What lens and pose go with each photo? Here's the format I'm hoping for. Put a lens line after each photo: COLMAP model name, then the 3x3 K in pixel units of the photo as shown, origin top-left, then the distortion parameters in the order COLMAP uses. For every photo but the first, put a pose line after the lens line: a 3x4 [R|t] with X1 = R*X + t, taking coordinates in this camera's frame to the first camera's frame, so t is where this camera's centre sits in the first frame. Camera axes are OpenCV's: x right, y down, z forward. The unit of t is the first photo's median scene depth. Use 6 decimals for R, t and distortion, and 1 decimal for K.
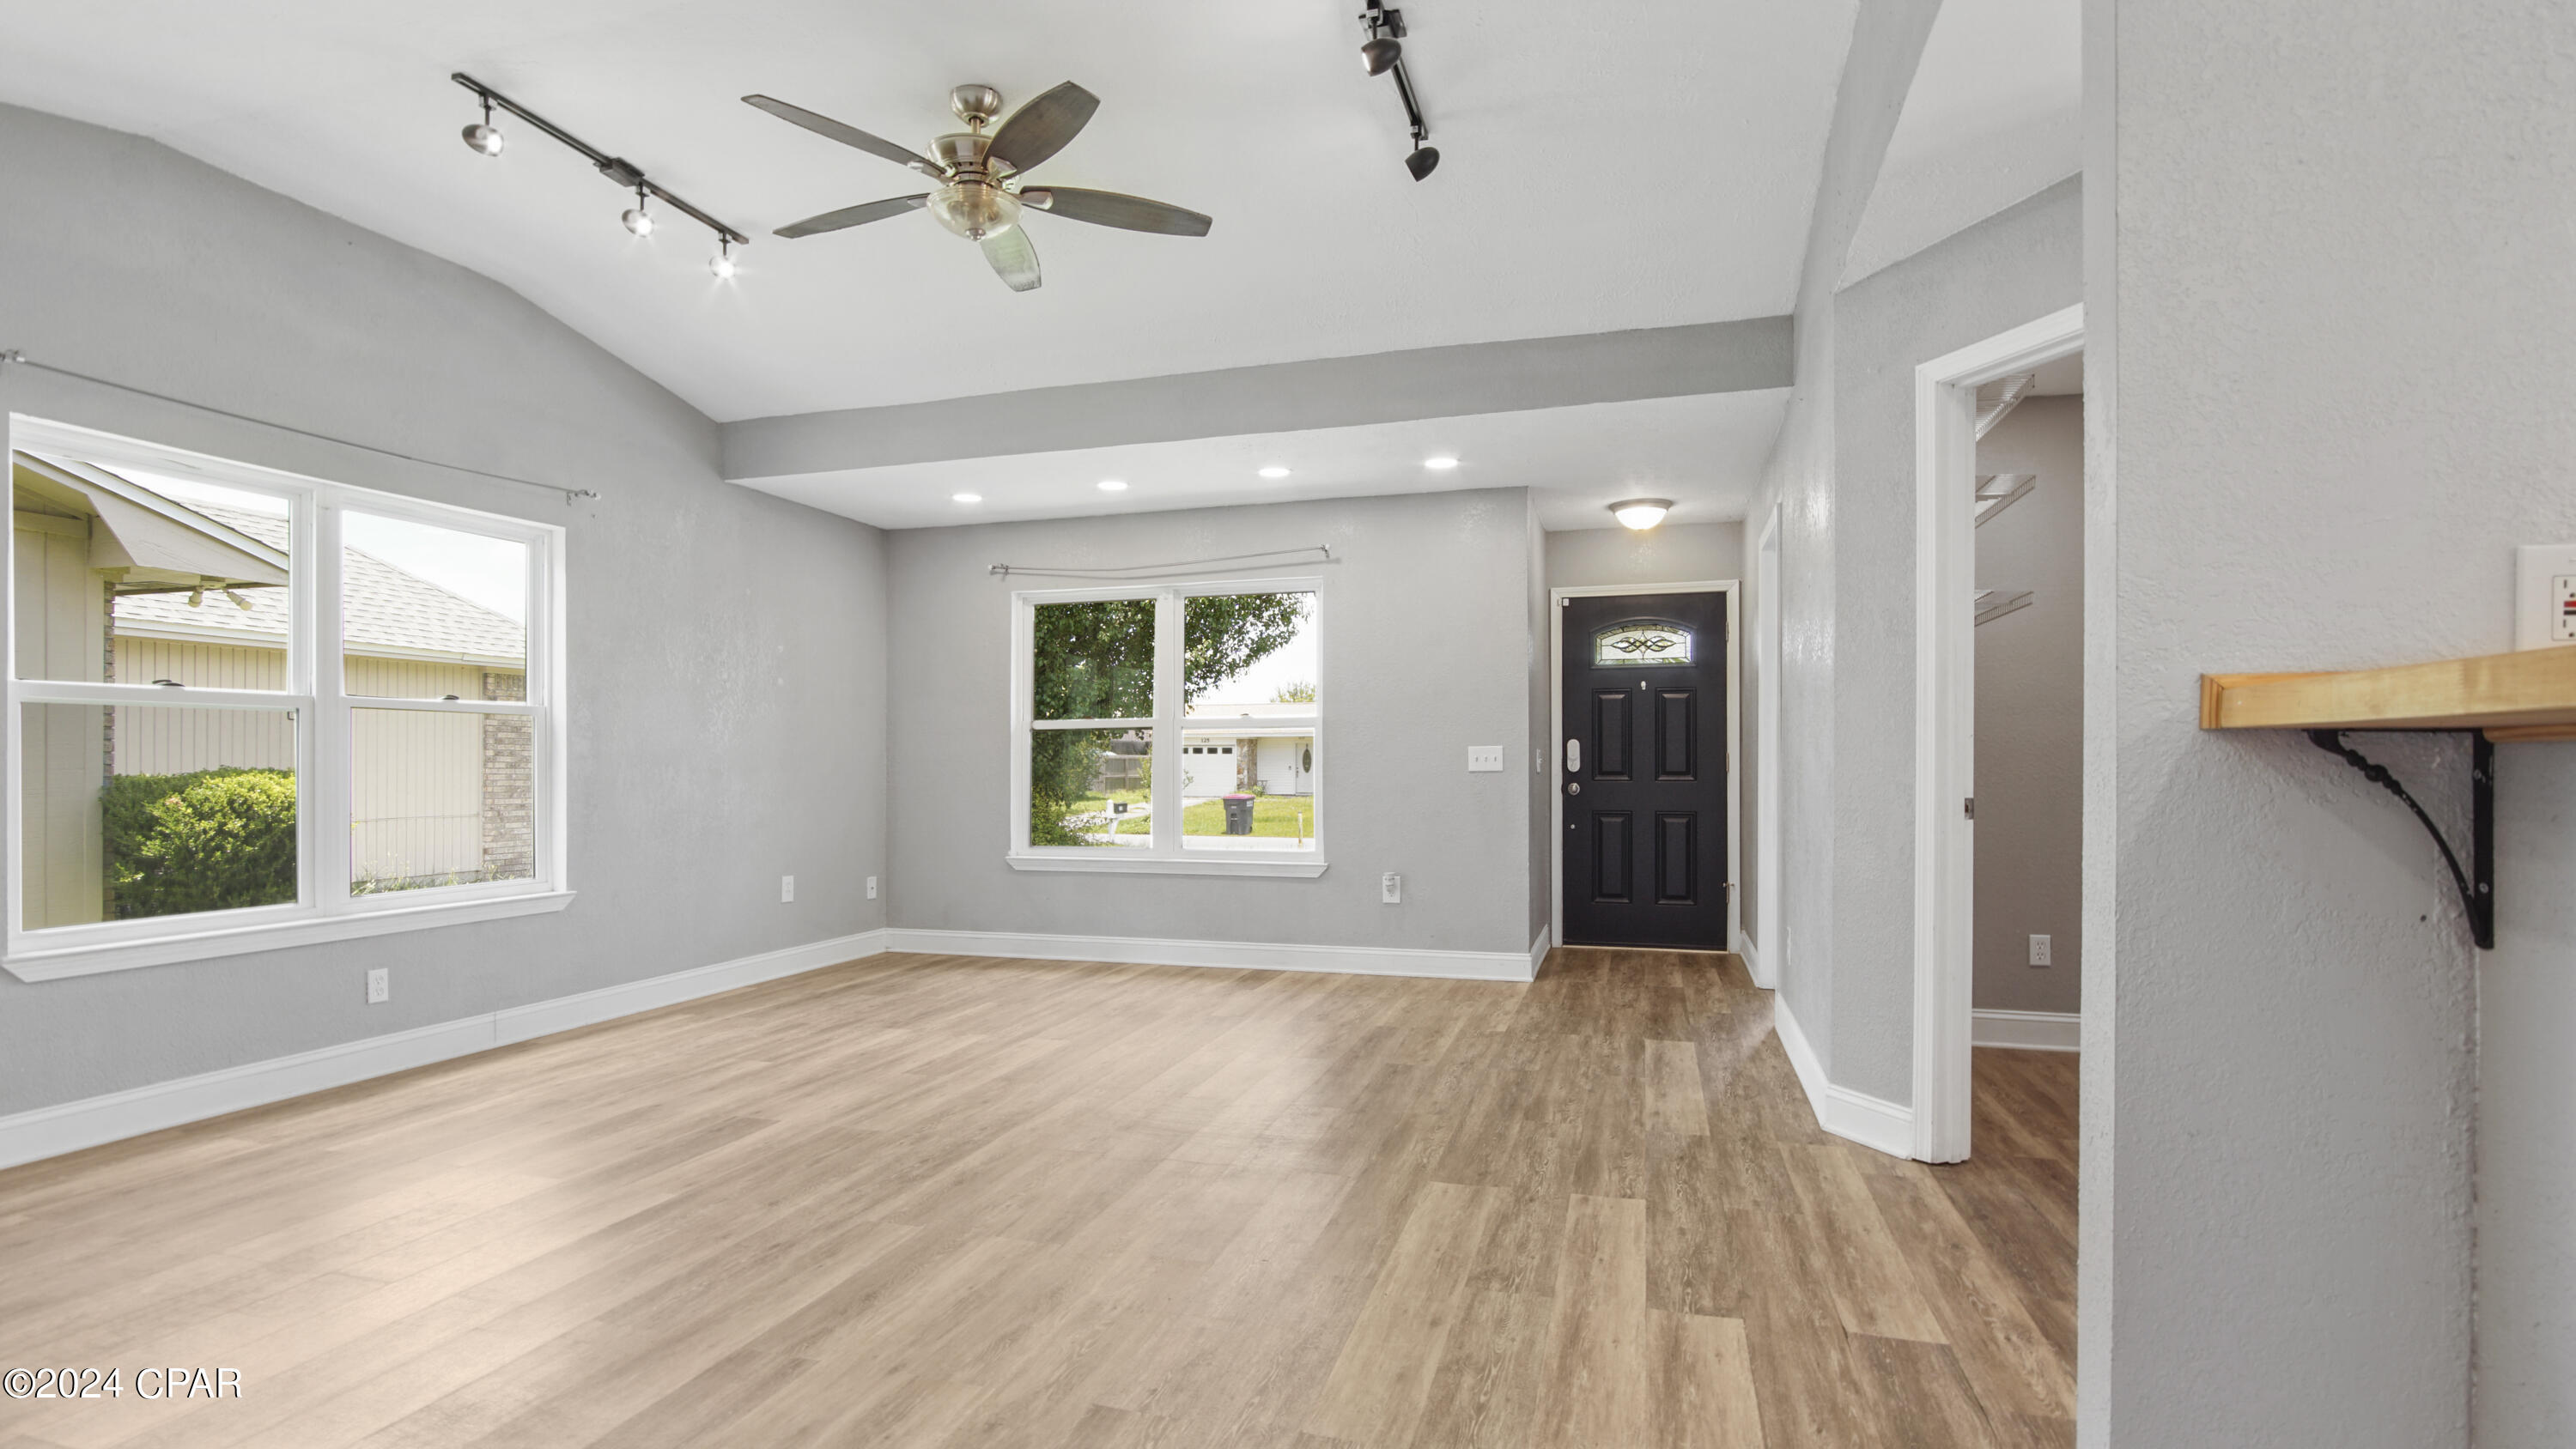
lens RADIAL K [[1203.4, 0, 1289.4], [0, 1203.4, 749.8], [0, 0, 1]] dist [-0.018246, 0.001230]
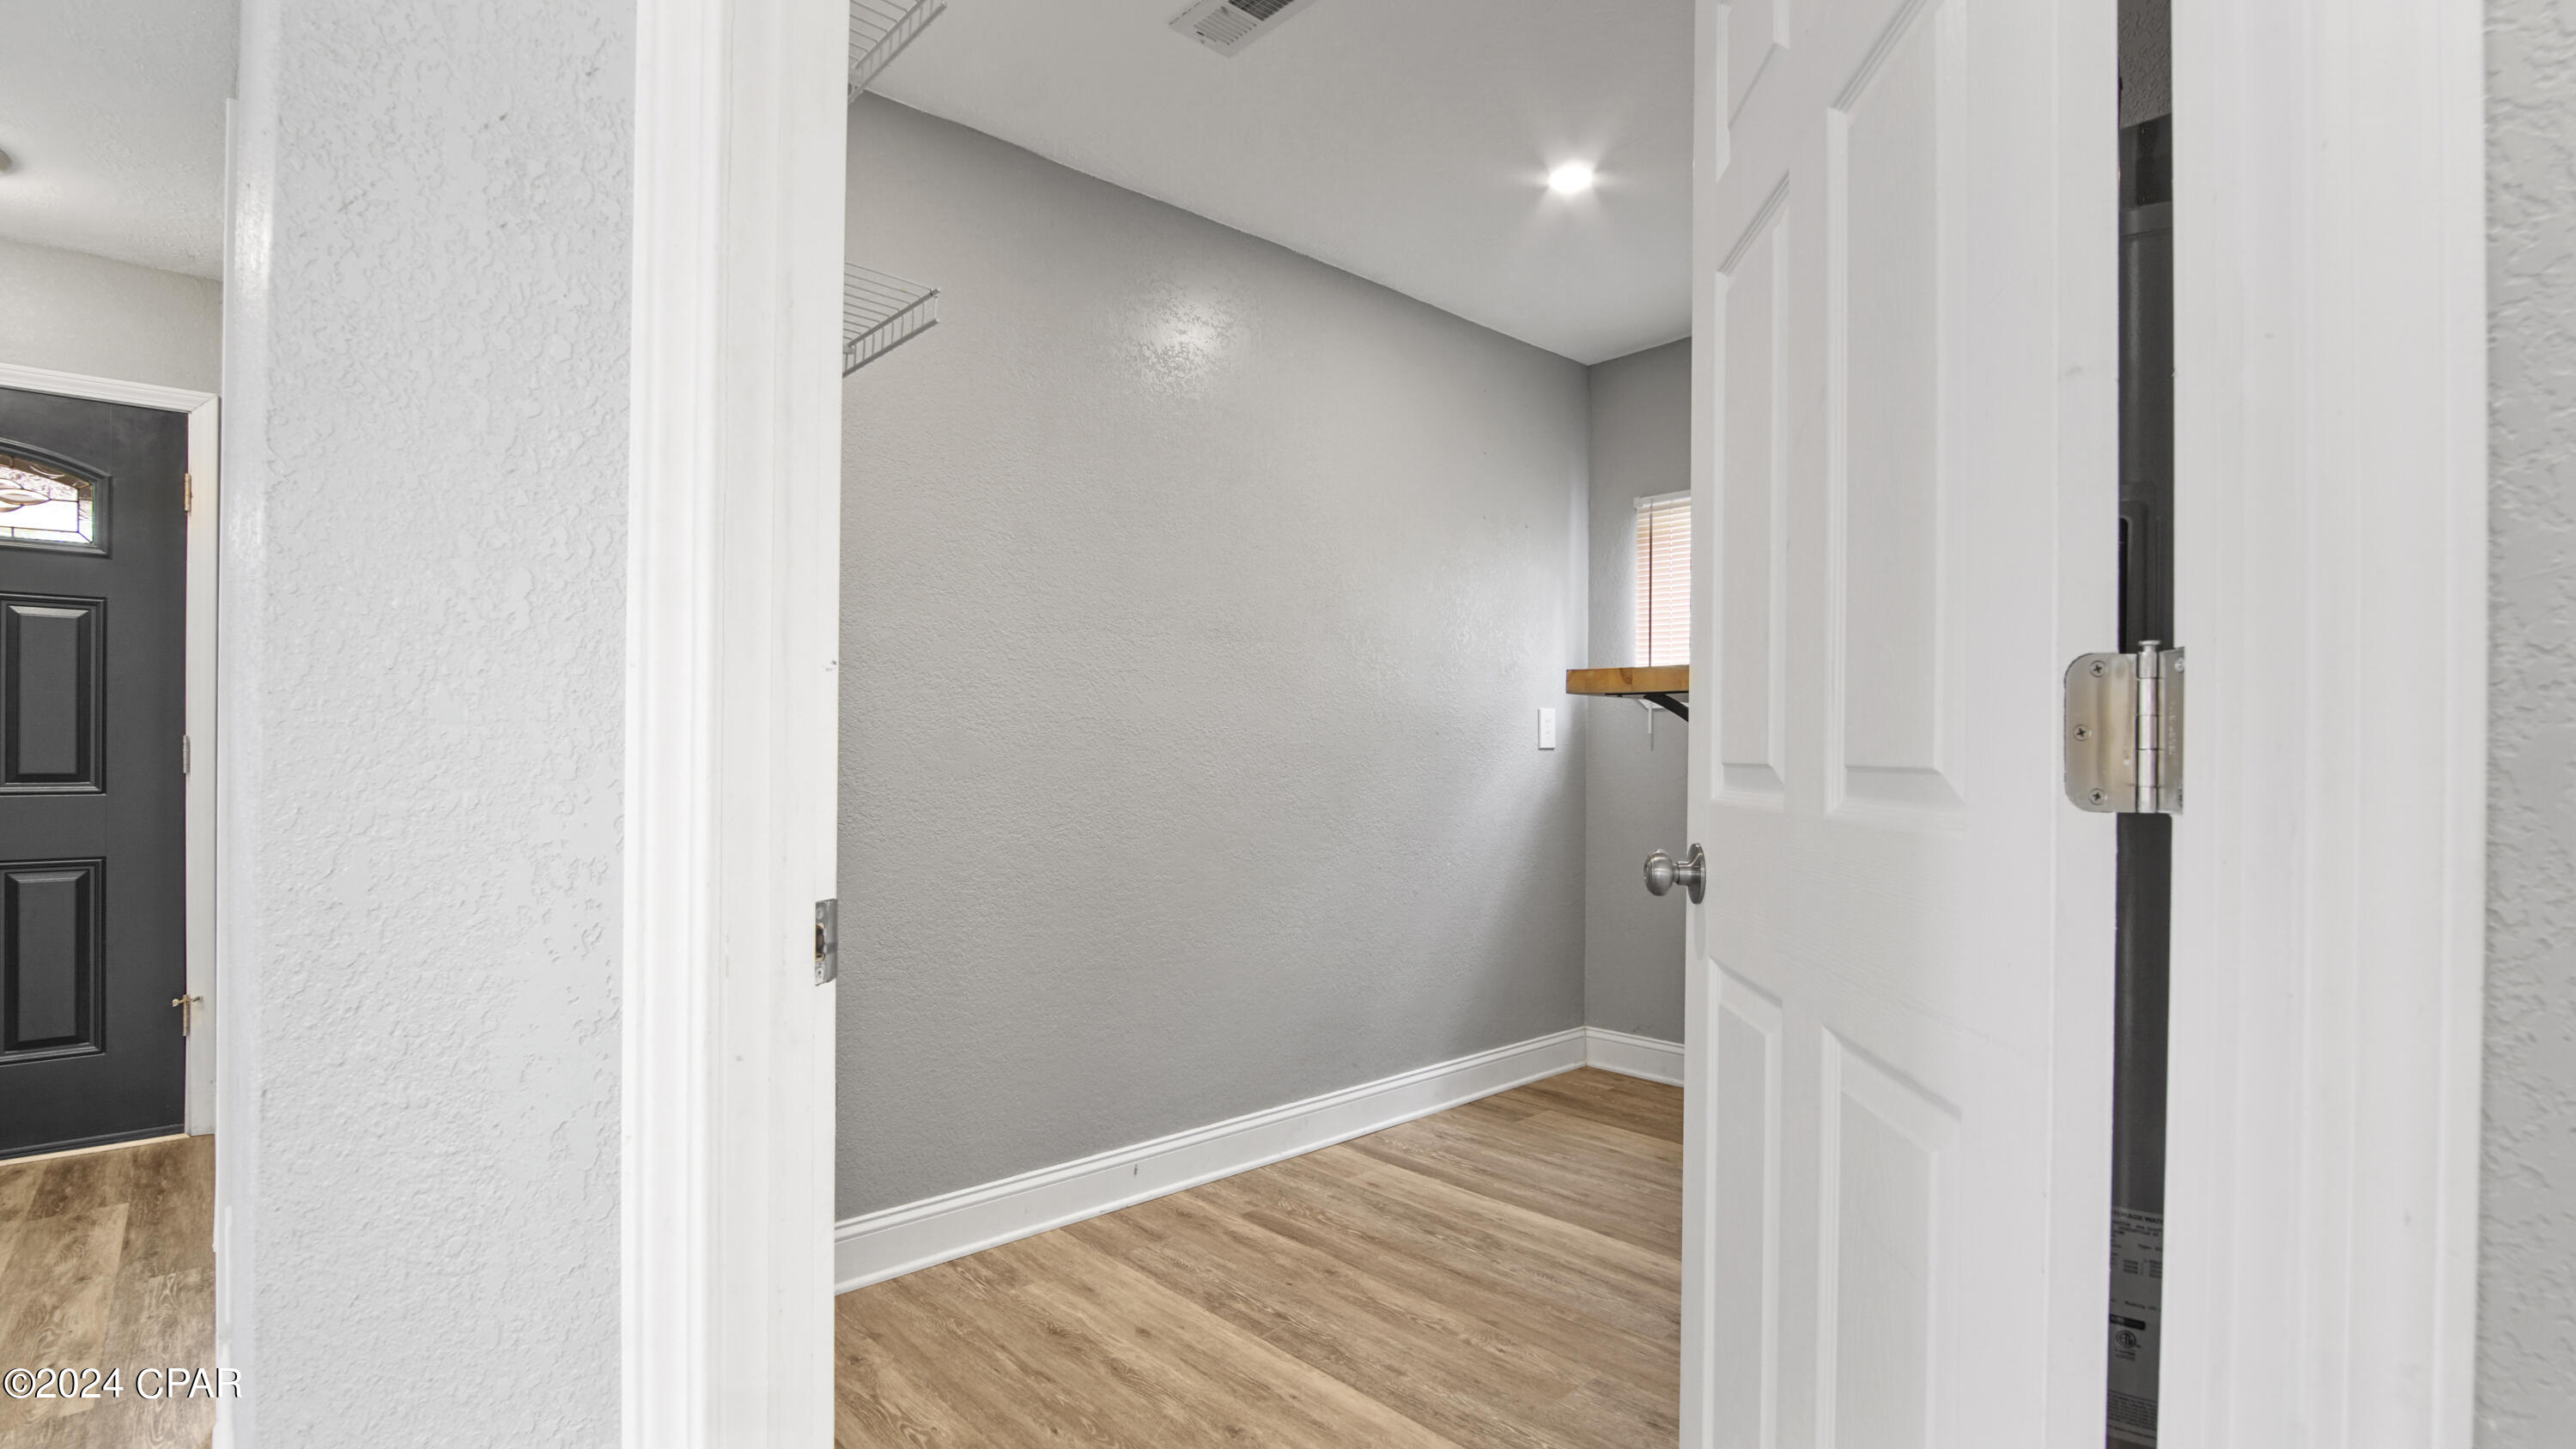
lens RADIAL K [[1203.4, 0, 1291.7], [0, 1203.4, 743.7], [0, 0, 1]] dist [-0.018246, 0.001230]
pose [[0.514102, 0.001332, 0.857728, 0.160179], [-0.006455, 0.999976, 0.002316, 0.001852], [-0.857705, -0.006728, 0.514098, 0.315615]]
